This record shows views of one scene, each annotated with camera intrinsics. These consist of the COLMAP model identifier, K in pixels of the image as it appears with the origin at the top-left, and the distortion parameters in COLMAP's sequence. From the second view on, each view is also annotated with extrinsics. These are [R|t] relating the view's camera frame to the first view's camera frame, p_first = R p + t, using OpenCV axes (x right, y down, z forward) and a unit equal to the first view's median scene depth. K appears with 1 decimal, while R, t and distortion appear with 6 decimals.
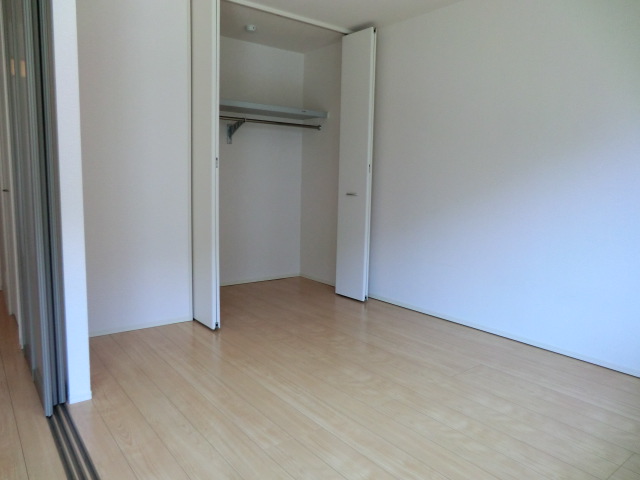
lens RADIAL K [[473.6, 0, 319.9], [0, 473.6, 241.1], [0, 0, 1]] dist [-0.046536, 0.069493]
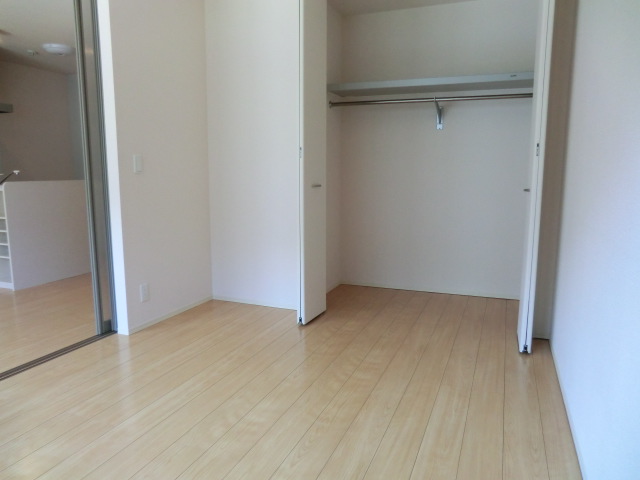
lens RADIAL K [[473.6, 0, 319.3], [0, 473.6, 238.7], [0, 0, 1]] dist [-0.046536, 0.069493]
pose [[0.499957, 0.105219, -0.859635, 0.822734], [-0.107575, 0.992450, 0.058911, -0.066194], [0.859343, 0.063022, 0.507501, 0.705765]]
